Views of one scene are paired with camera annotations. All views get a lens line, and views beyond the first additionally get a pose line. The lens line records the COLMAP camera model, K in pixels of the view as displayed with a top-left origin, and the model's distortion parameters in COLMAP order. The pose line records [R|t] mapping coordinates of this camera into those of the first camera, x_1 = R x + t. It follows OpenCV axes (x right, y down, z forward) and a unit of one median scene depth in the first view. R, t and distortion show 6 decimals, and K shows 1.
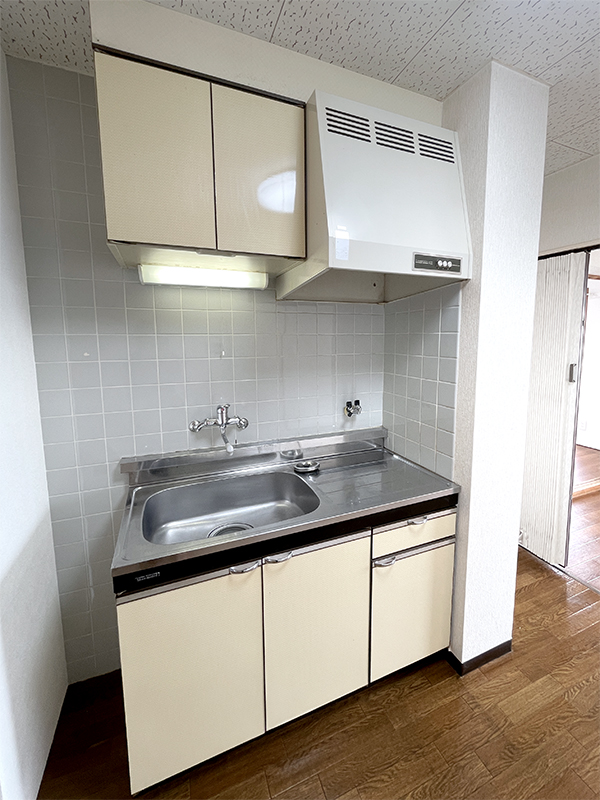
lens RADIAL K [[329.1, 0, 302.3], [0, 329.1, 378.8], [0, 0, 1]] dist [-0.001040, -0.000017]
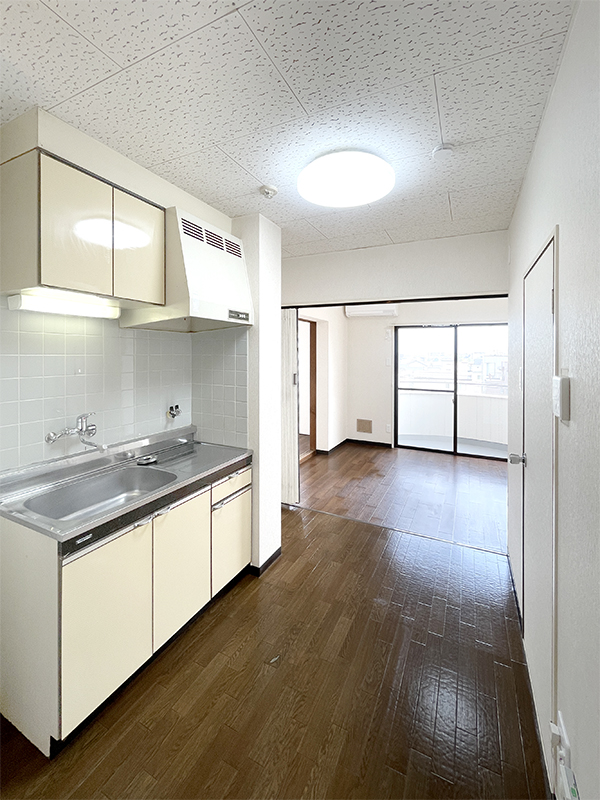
lens RADIAL K [[341.4, 0, 285.1], [0, 341.4, 368.3], [0, 0, 1]] dist [0.000340, -0.000069]
pose [[0.760925, -0.014537, 0.648678, -0.496926], [0.069481, 0.995826, -0.059186, 0.038543], [-0.645110, 0.090107, 0.758758, -0.420493]]
